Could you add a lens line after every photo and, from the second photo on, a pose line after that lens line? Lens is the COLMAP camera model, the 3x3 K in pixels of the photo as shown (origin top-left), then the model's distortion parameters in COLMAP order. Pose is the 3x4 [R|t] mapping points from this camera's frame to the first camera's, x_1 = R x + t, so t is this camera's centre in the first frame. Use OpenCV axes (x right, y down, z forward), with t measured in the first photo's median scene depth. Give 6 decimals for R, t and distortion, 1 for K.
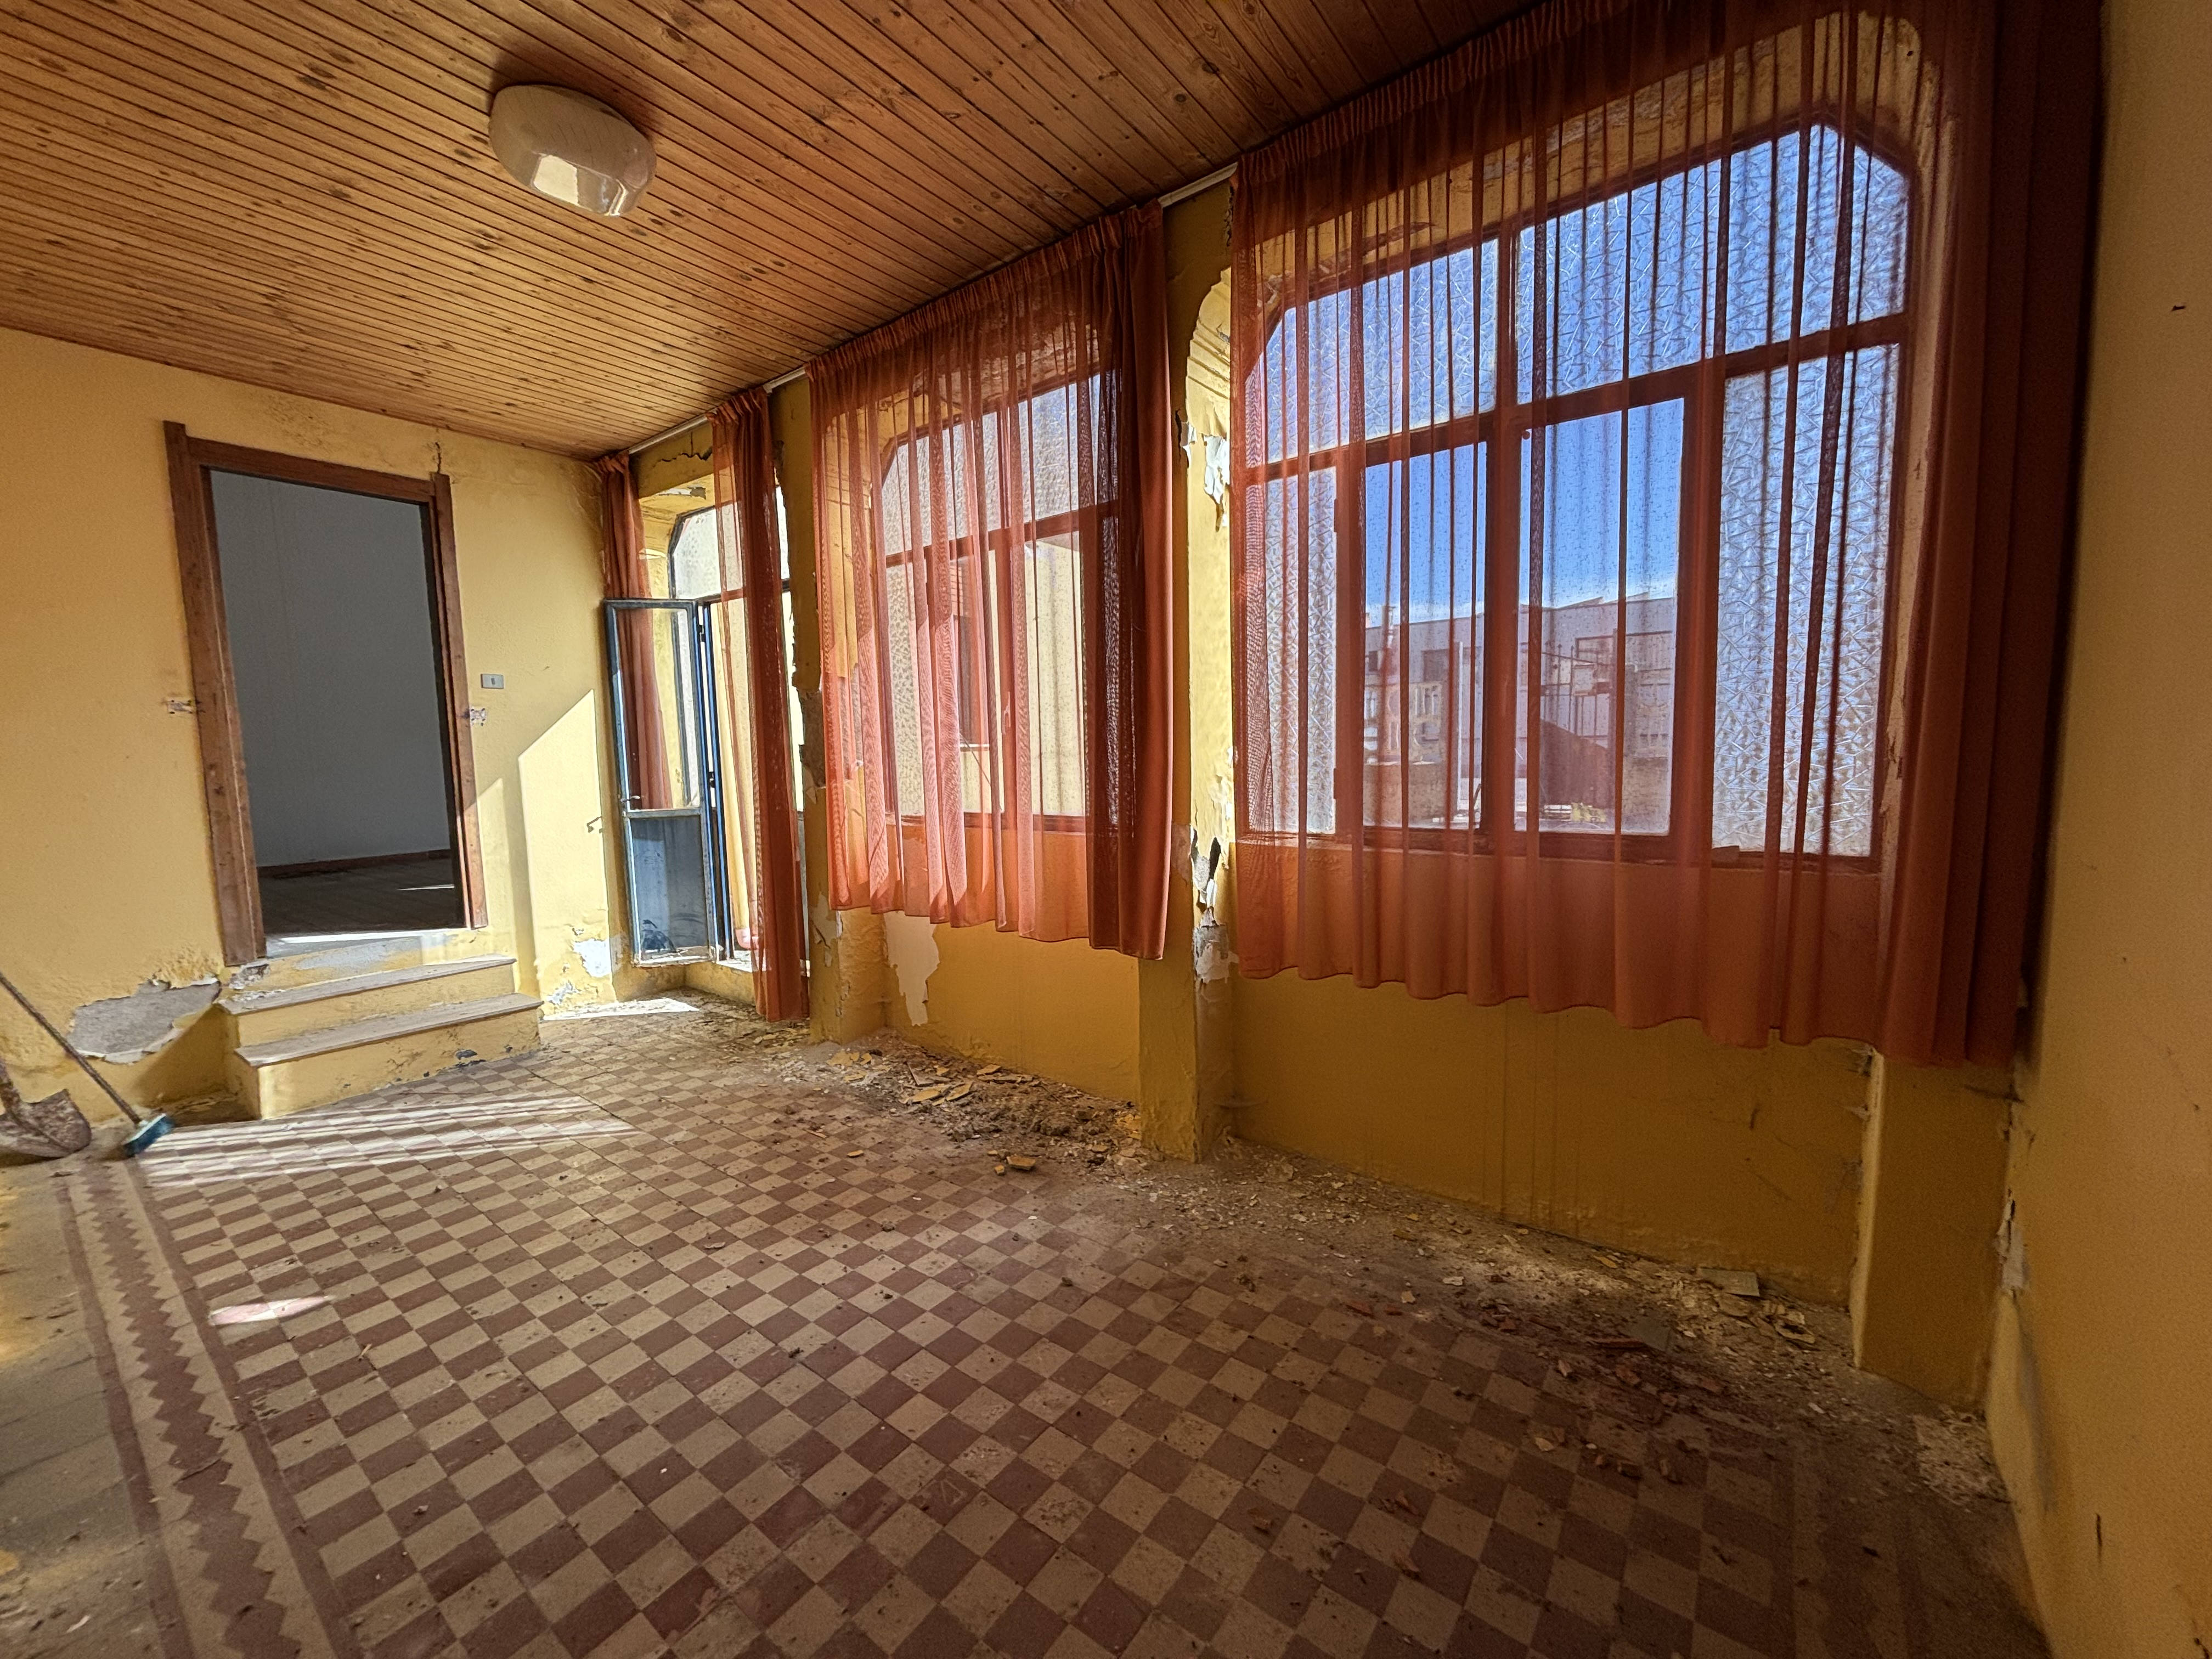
lens RADIAL K [[887.2, 0, 1099.1], [0, 887.2, 826.4], [0, 0, 1]] dist [-0.000154, -0.000290]
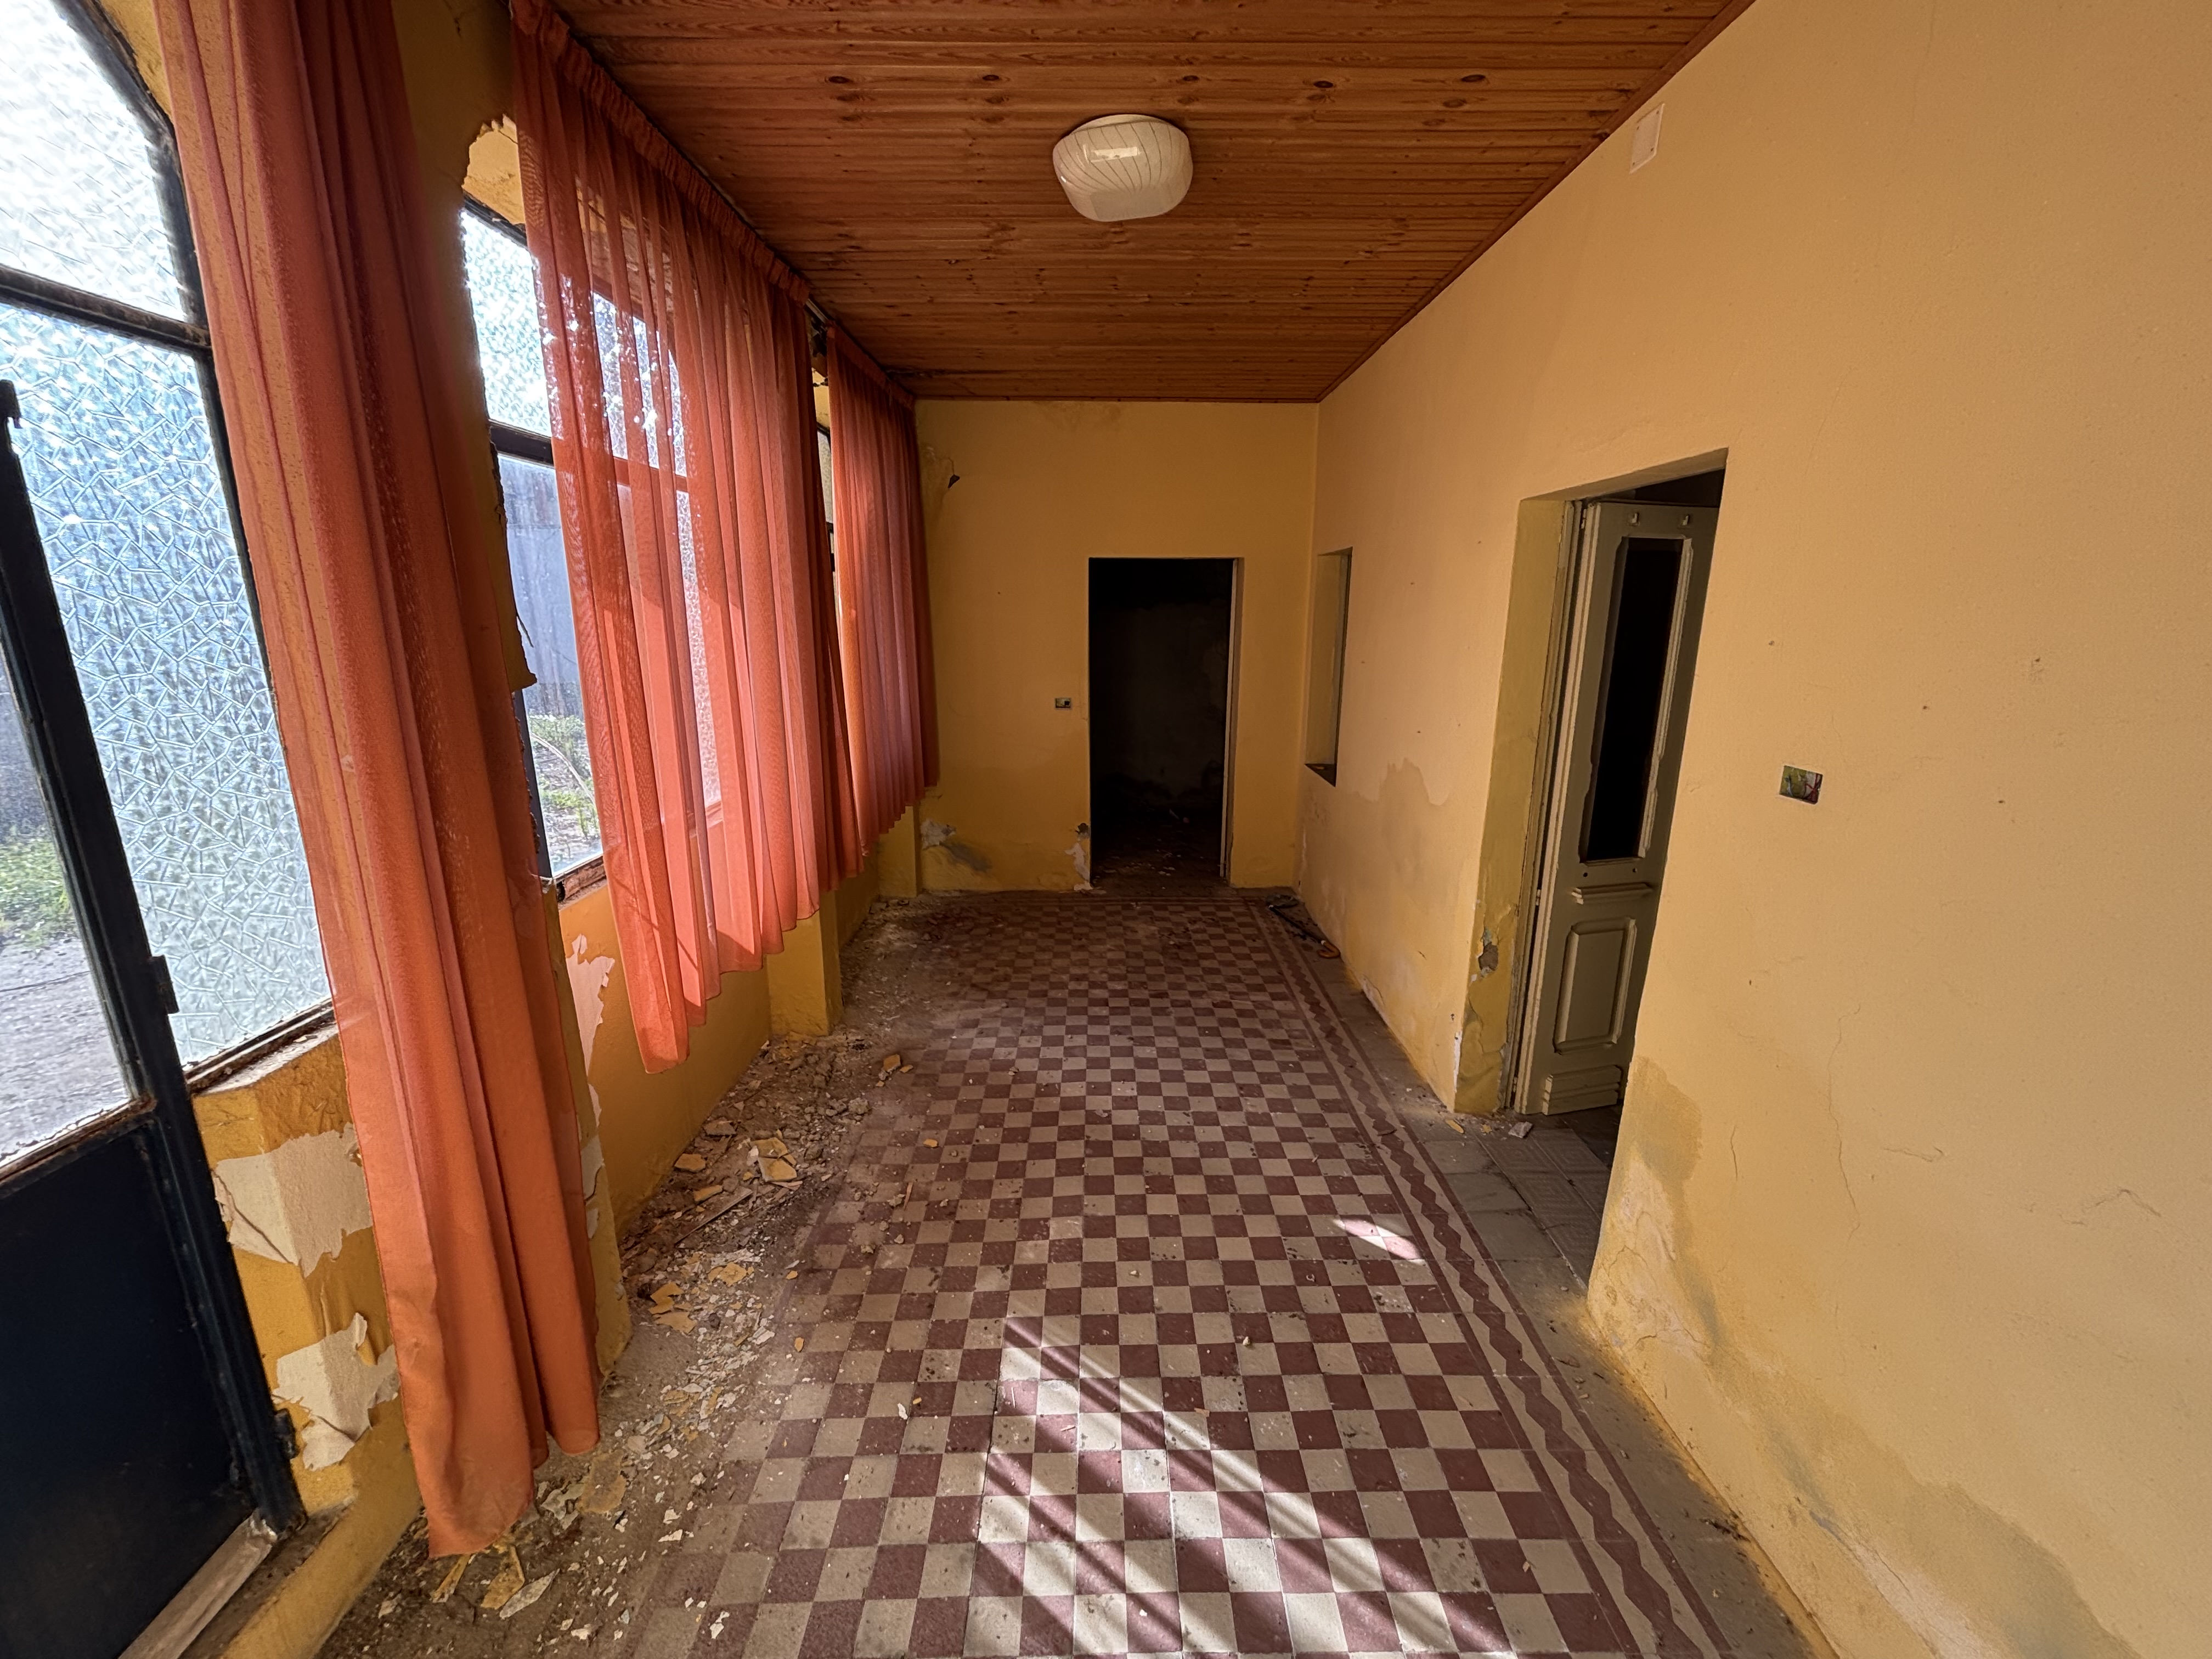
lens RADIAL K [[887.2, 0, 1110.9], [0, 887.2, 826.8], [0, 0, 1]] dist [-0.000154, -0.000290]
pose [[-0.624816, -0.162829, 0.763605, -1.179374], [0.088382, 0.956975, 0.276381, -0.251075], [-0.775754, 0.240176, -0.583542, 1.422485]]
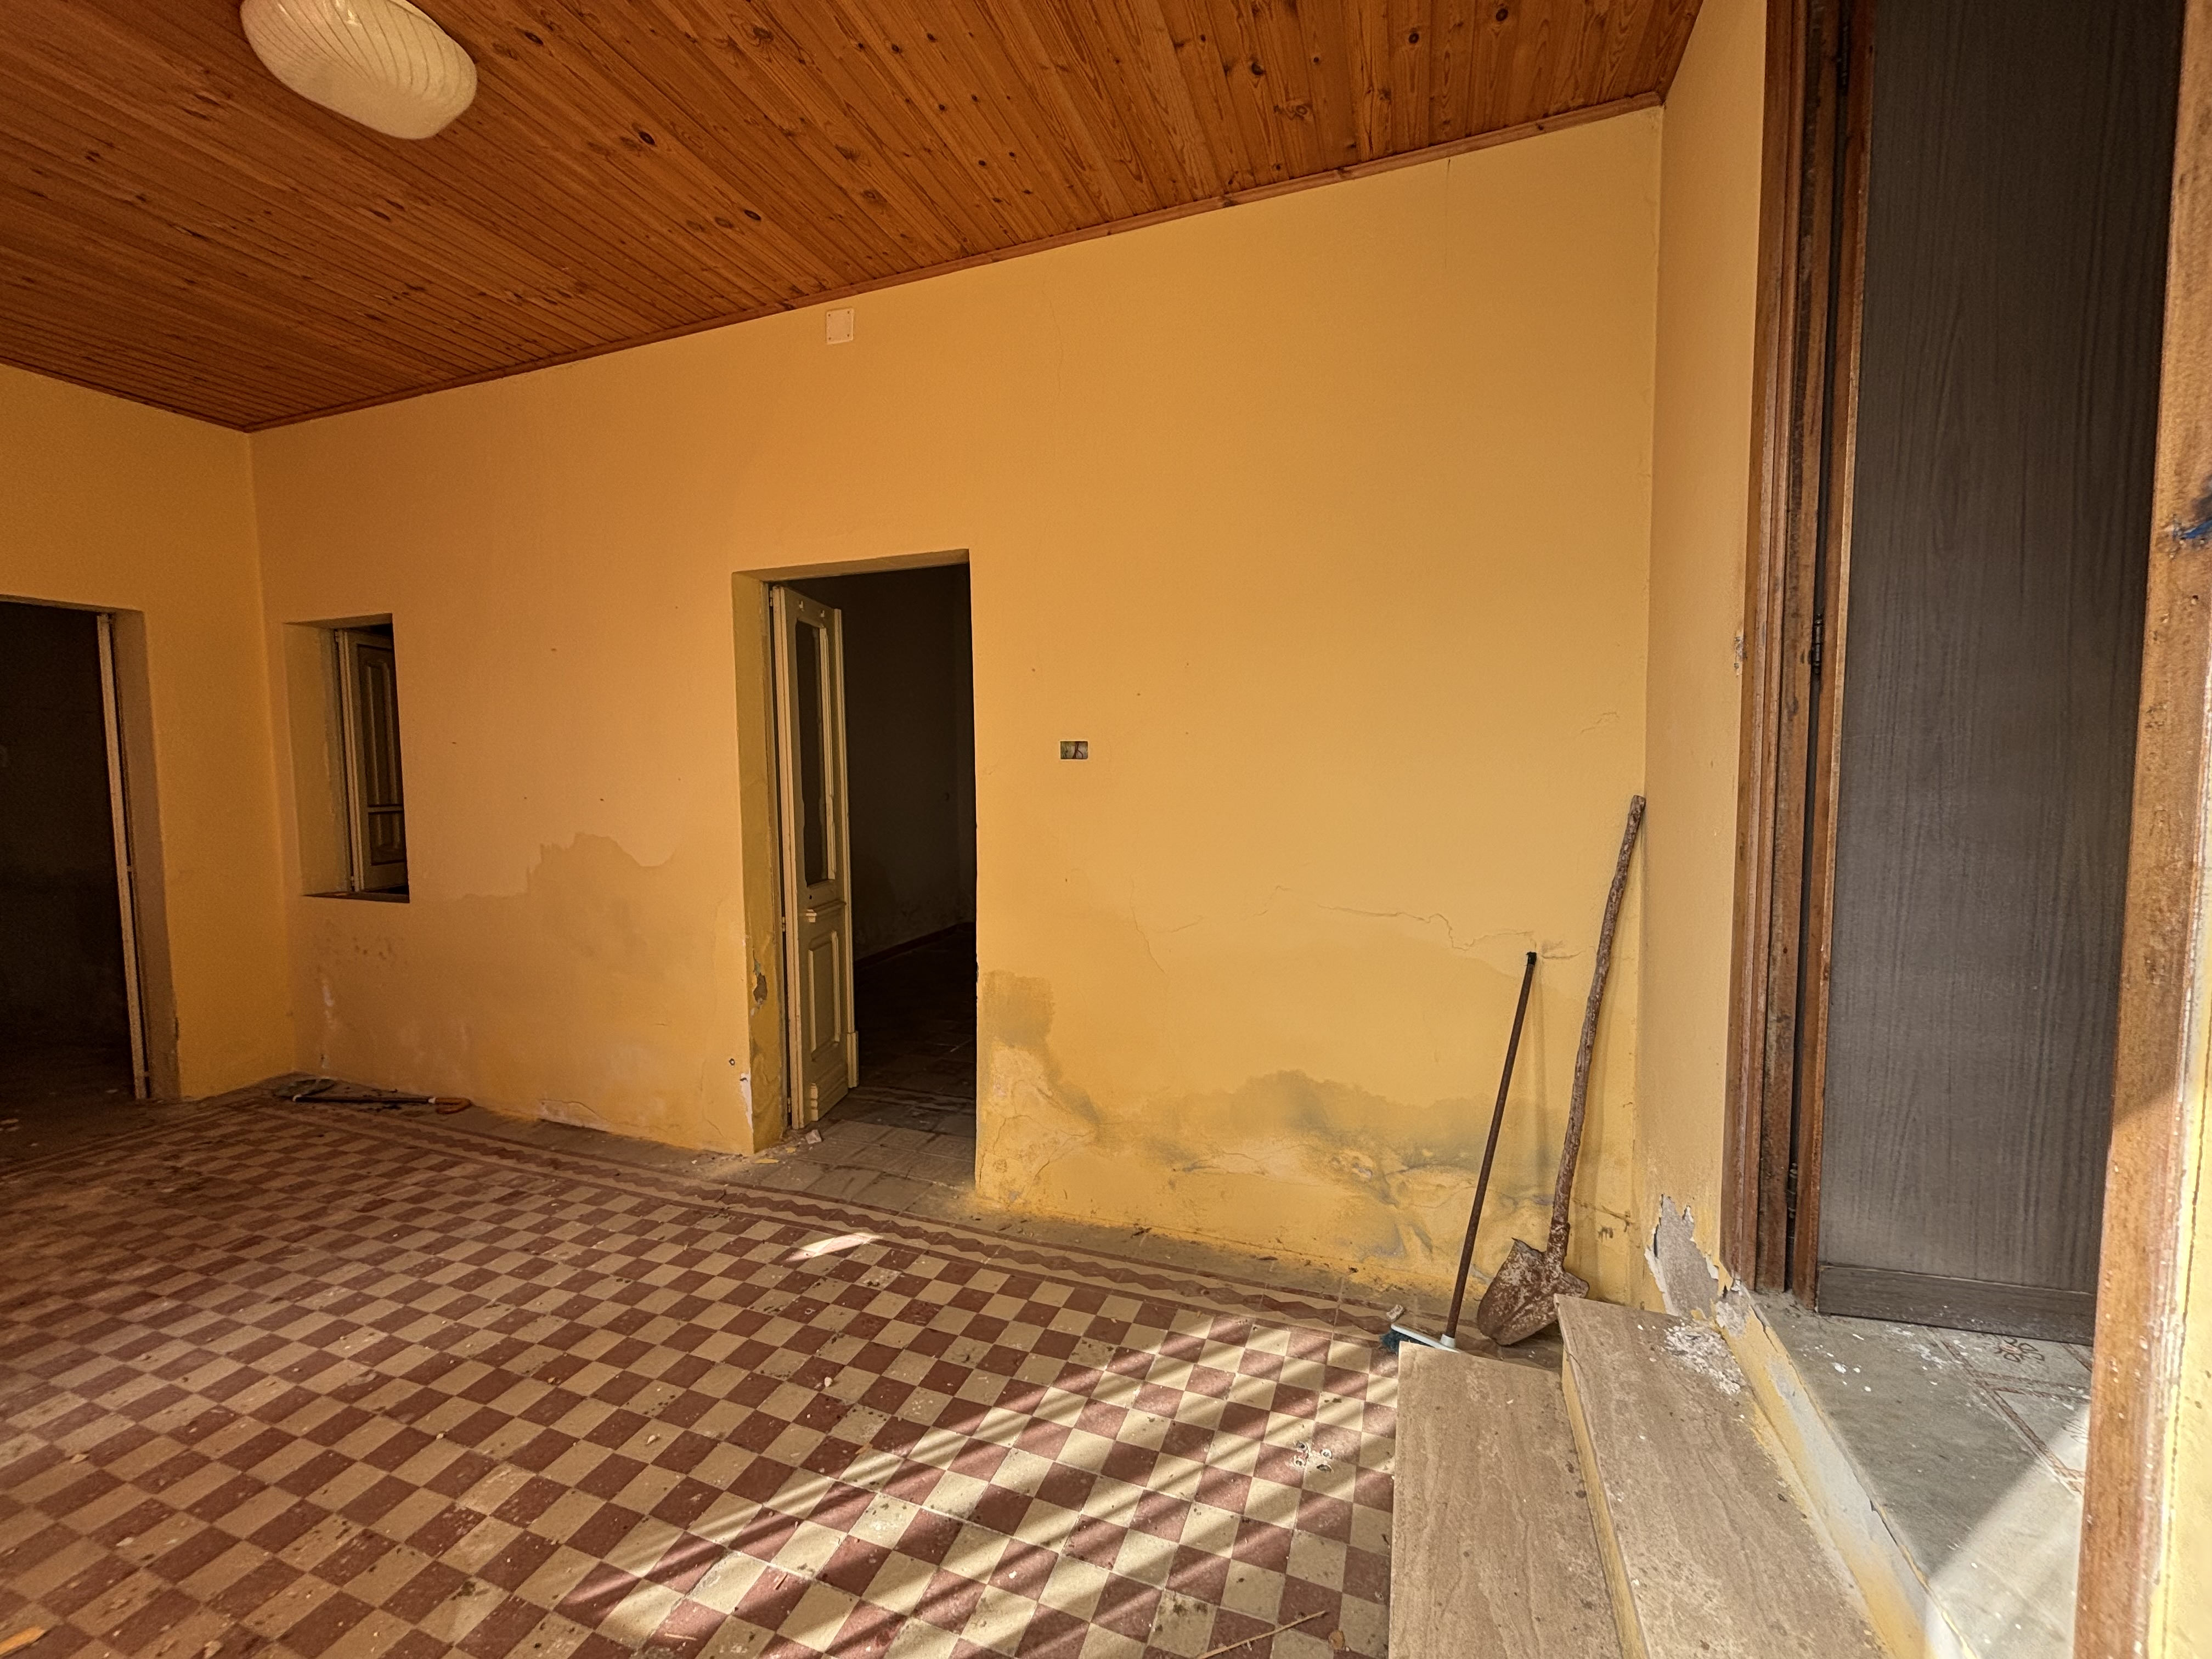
lens RADIAL K [[887.2, 0, 1102.0], [0, 887.2, 827.2], [0, 0, 1]] dist [-0.000154, -0.000290]
pose [[-0.953028, 0.054428, -0.297953, -0.756717], [0.004248, 0.986027, 0.166533, -0.154575], [0.302854, 0.157445, -0.939942, 1.653067]]
